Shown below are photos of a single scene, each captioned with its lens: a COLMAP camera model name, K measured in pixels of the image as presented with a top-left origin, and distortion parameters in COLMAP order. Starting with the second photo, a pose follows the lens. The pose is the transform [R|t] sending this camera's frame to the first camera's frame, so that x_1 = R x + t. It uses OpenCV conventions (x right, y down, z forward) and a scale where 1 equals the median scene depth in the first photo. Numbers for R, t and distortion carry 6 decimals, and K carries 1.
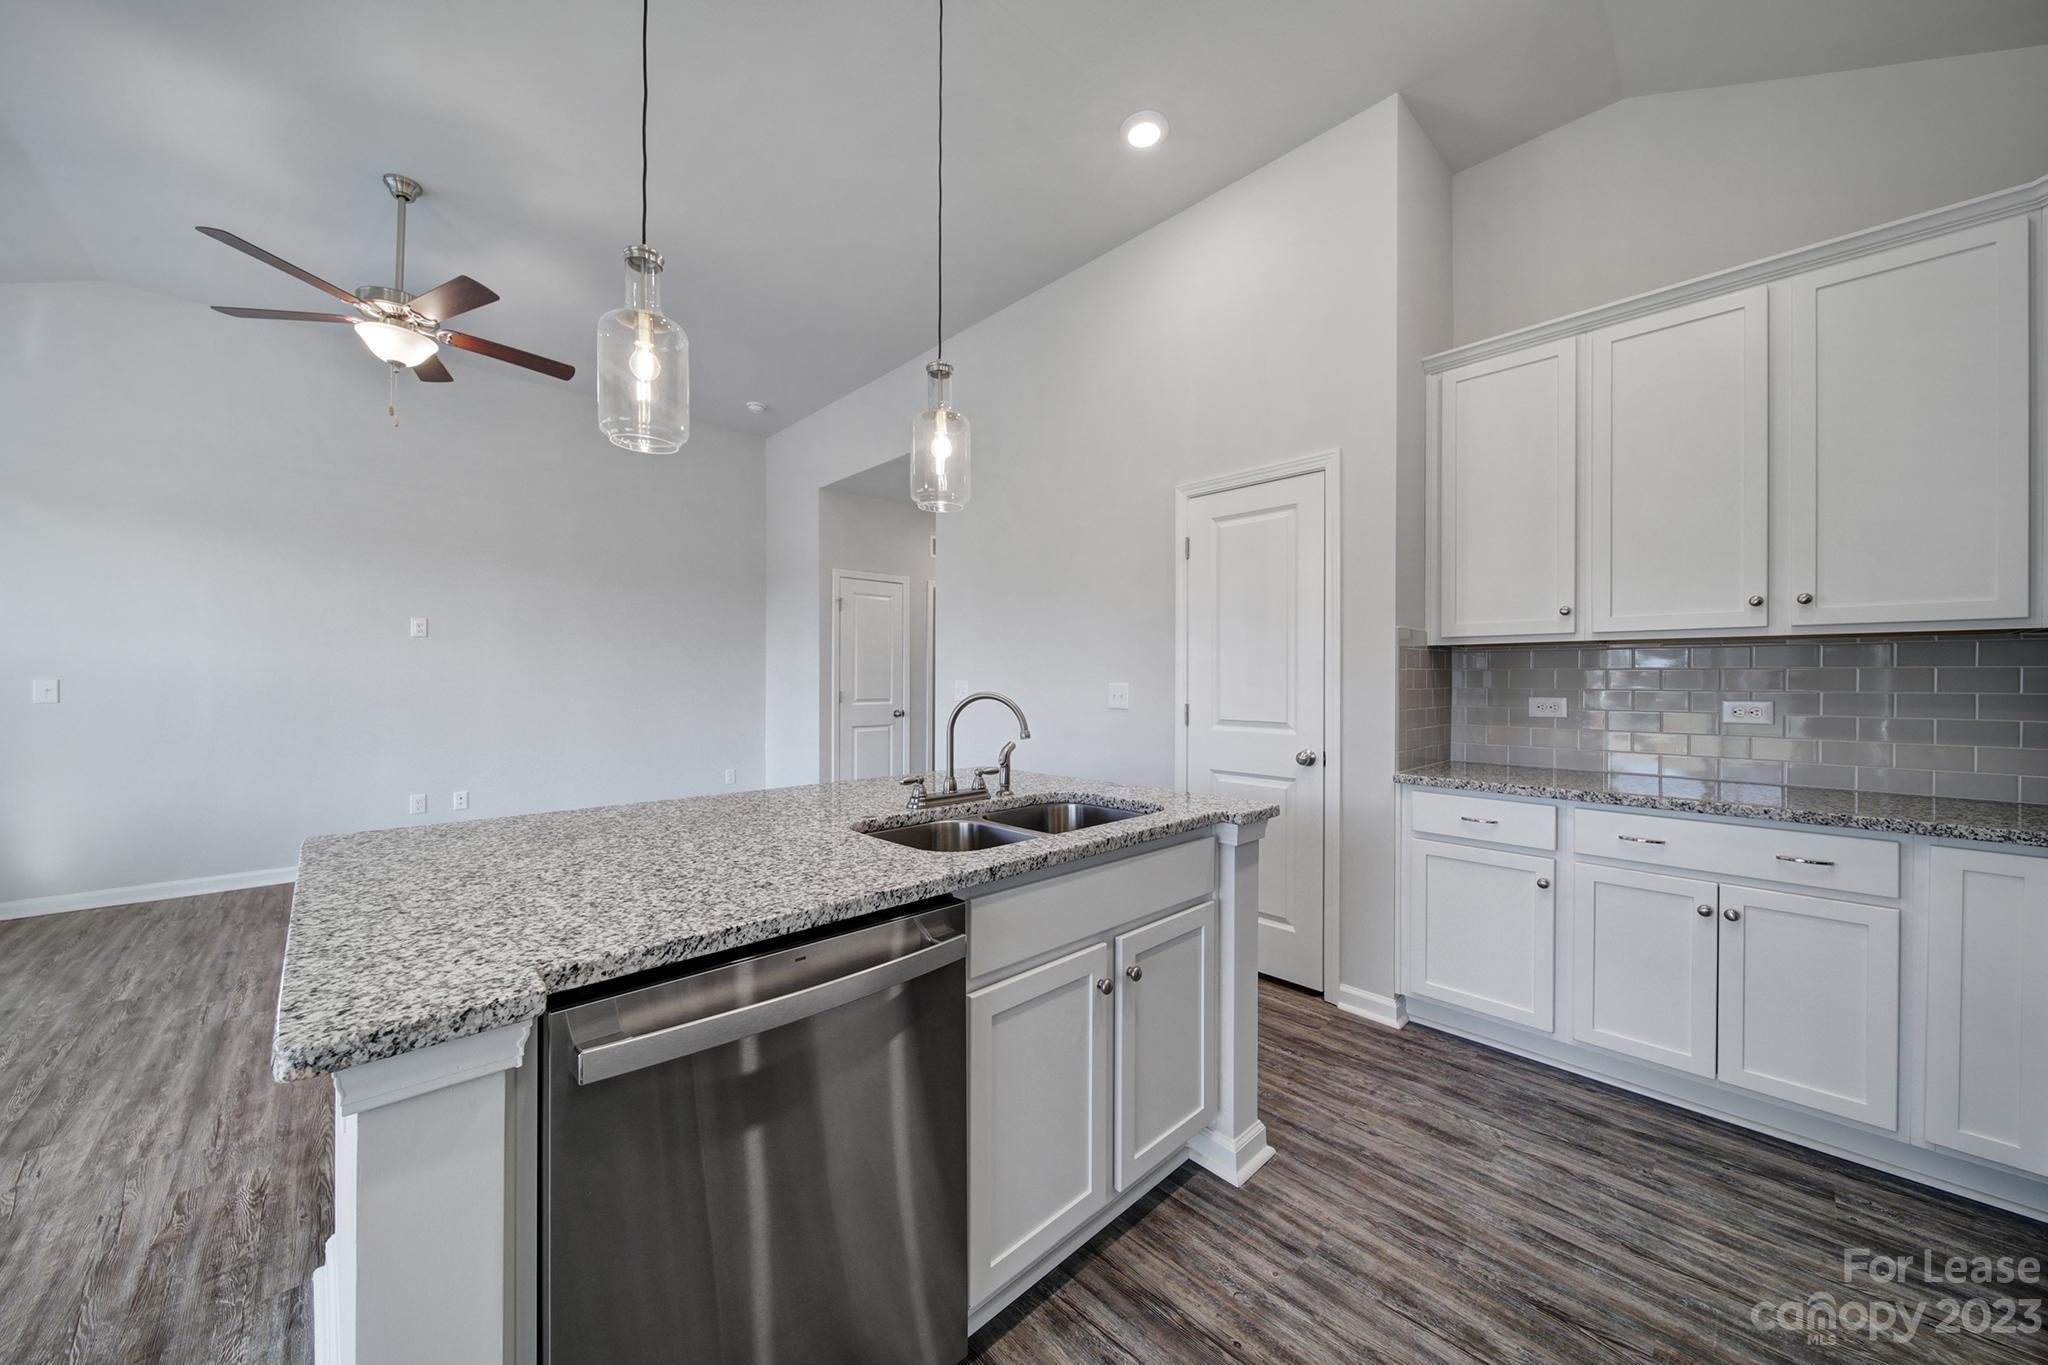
lens RADIAL K [[723.4, 0, 1015.5], [0, 723.4, 676.3], [0, 0, 1]] dist [0.002132, -0.002371]
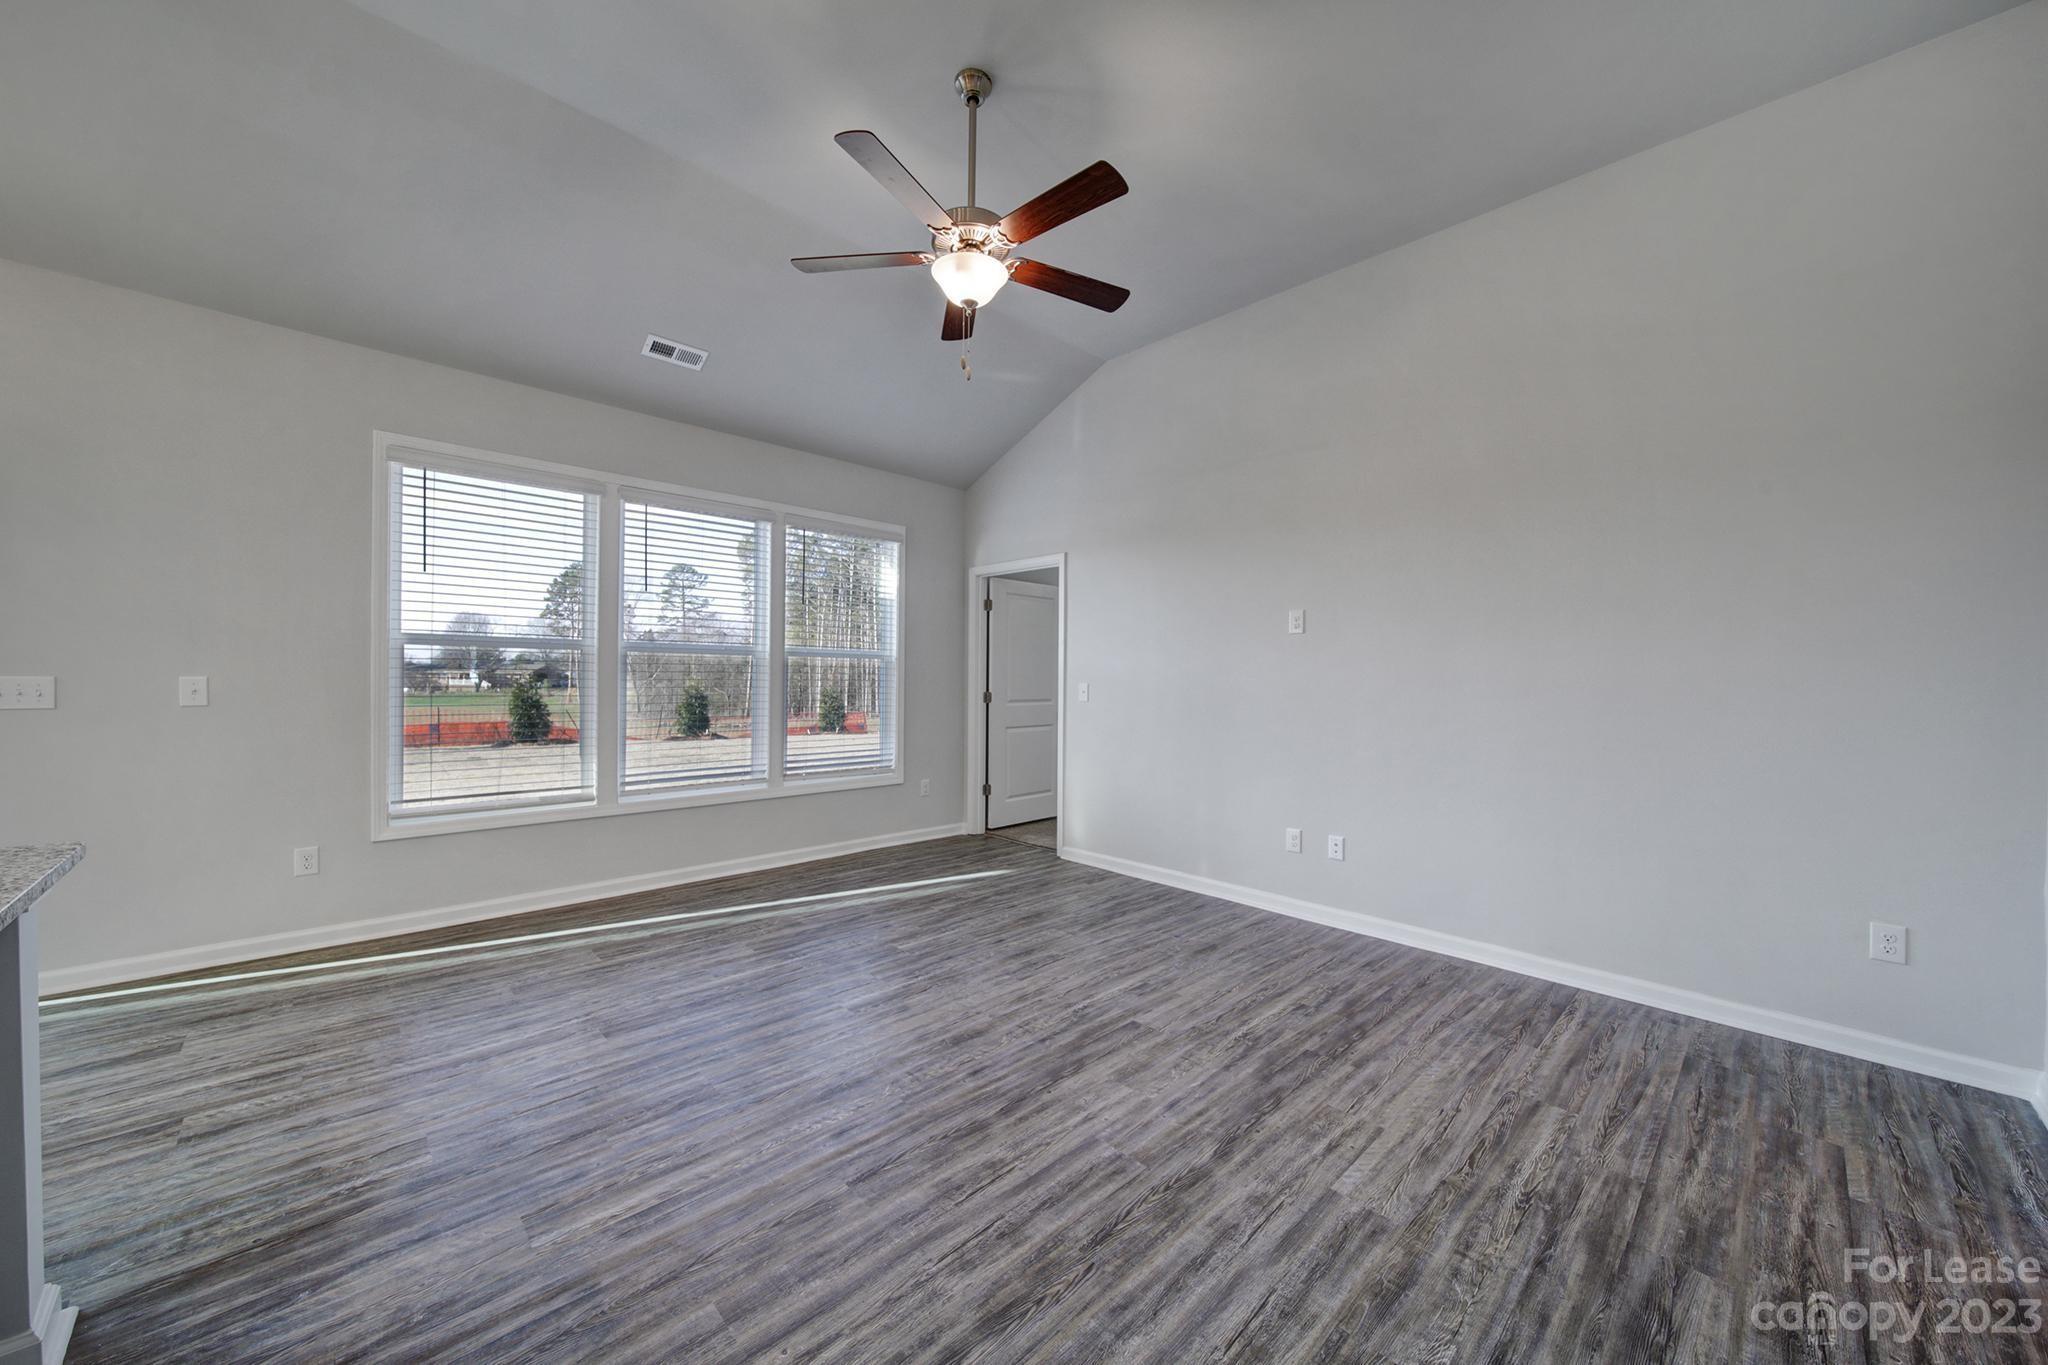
lens RADIAL K [[734.4, 0, 1023.6], [0, 734.4, 679.0], [0, 0, 1]] dist [0.000642, -0.000256]
pose [[0.009055, -0.004143, -0.999950, -0.000697], [-0.007196, 0.999965, -0.004208, 0.000160], [0.999933, 0.007234, 0.009025, 1.415373]]
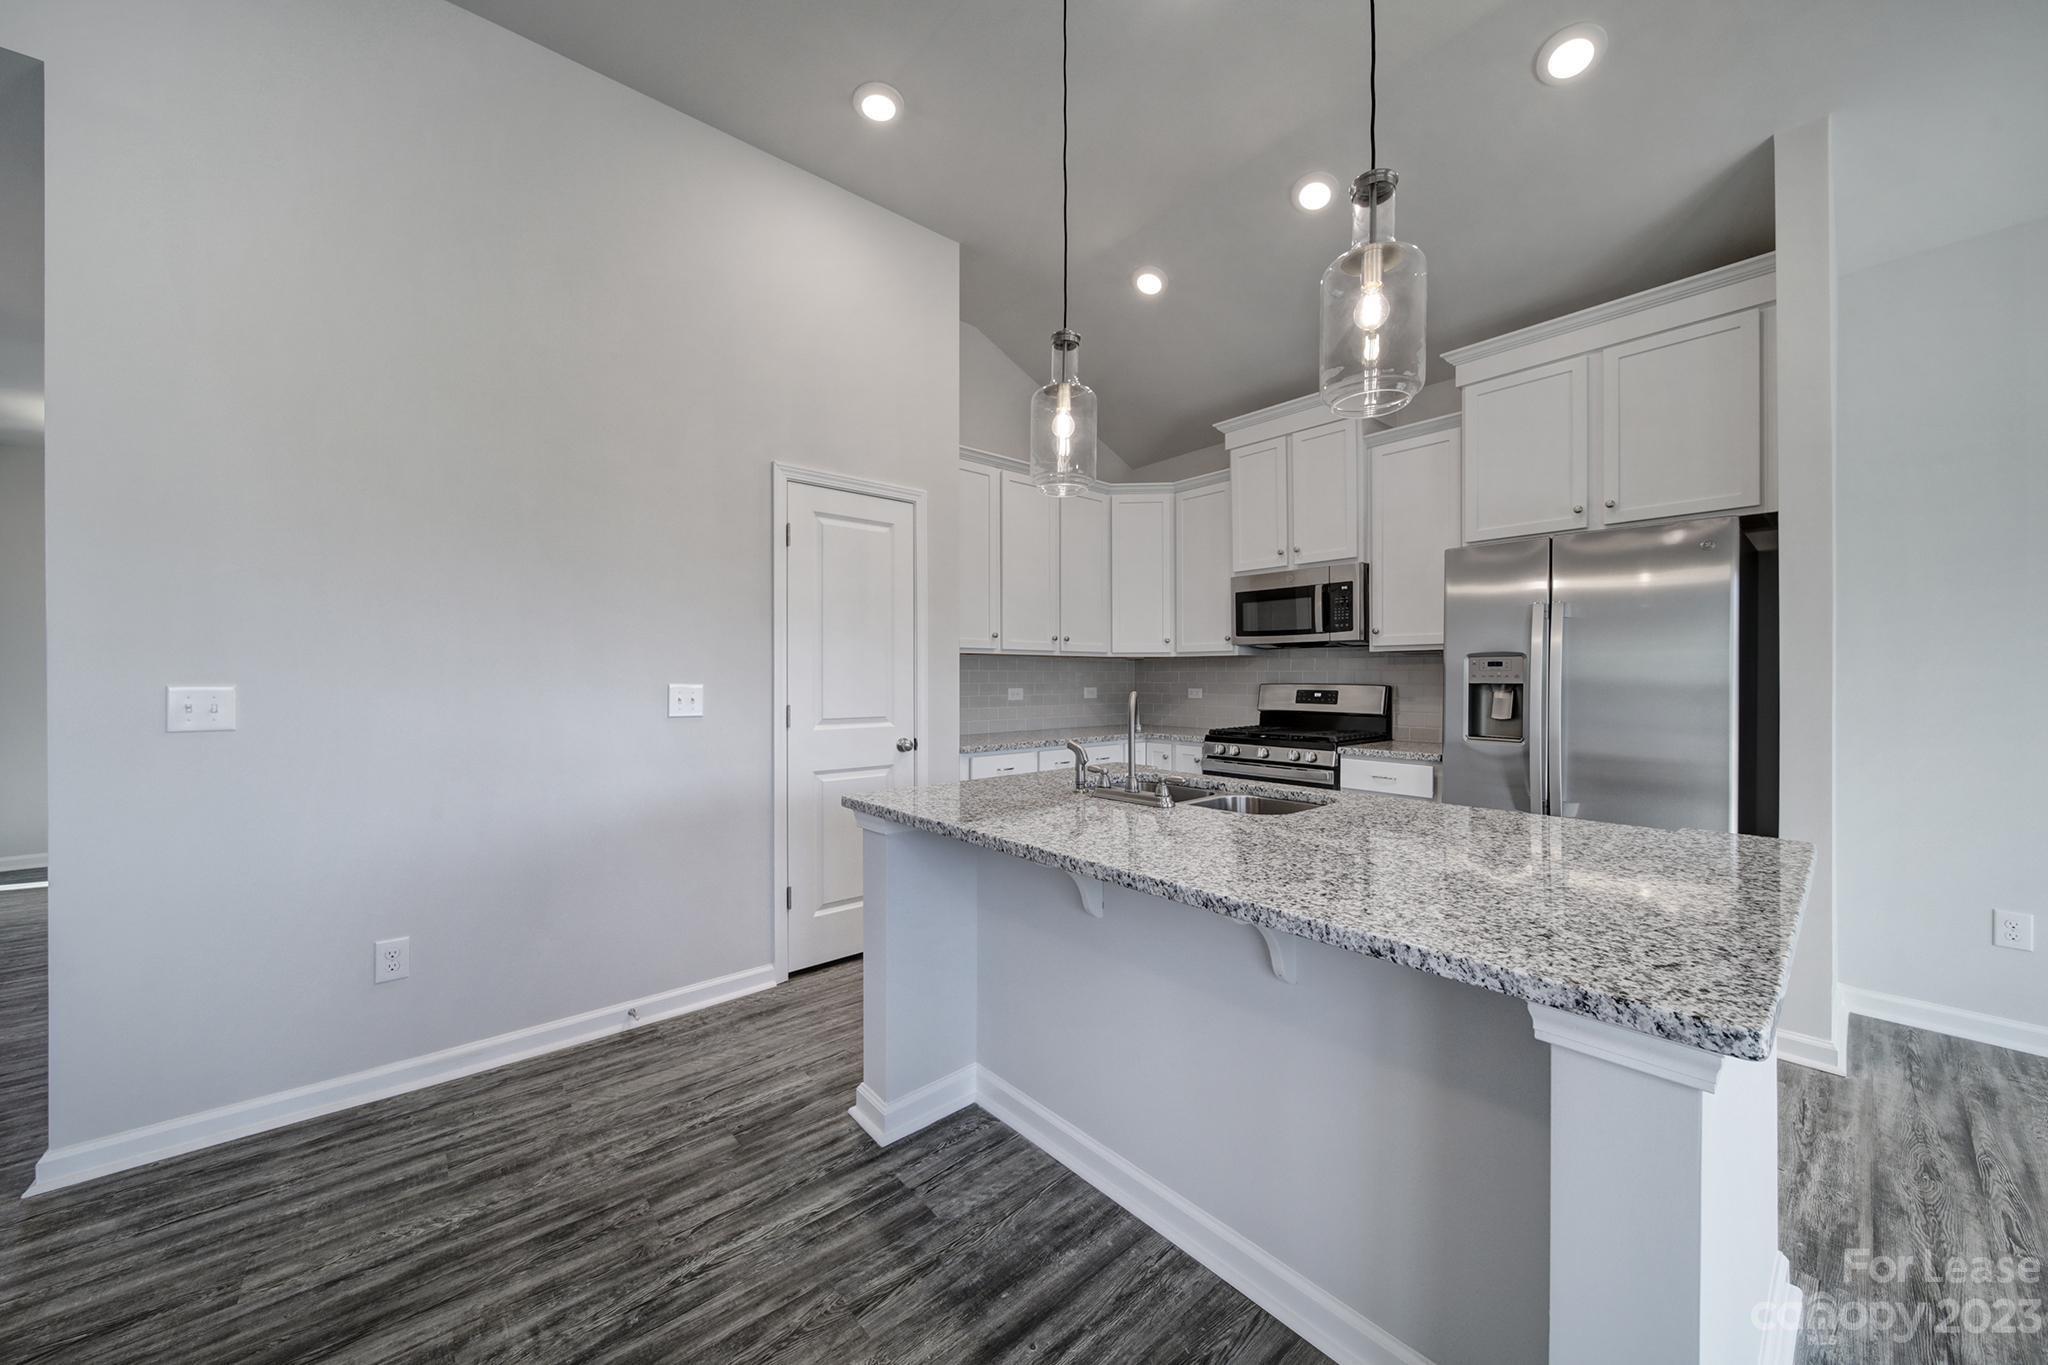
lens RADIAL K [[729.4, 0, 1018.1], [0, 729.4, 681.6], [0, 0, 1]] dist [-0.000308, -0.000297]
pose [[0.051475, -0.011001, 0.998614, -0.930594], [-0.003399, 0.999932, 0.011191, -0.005419], [-0.998668, -0.003970, 0.051434, 0.924957]]
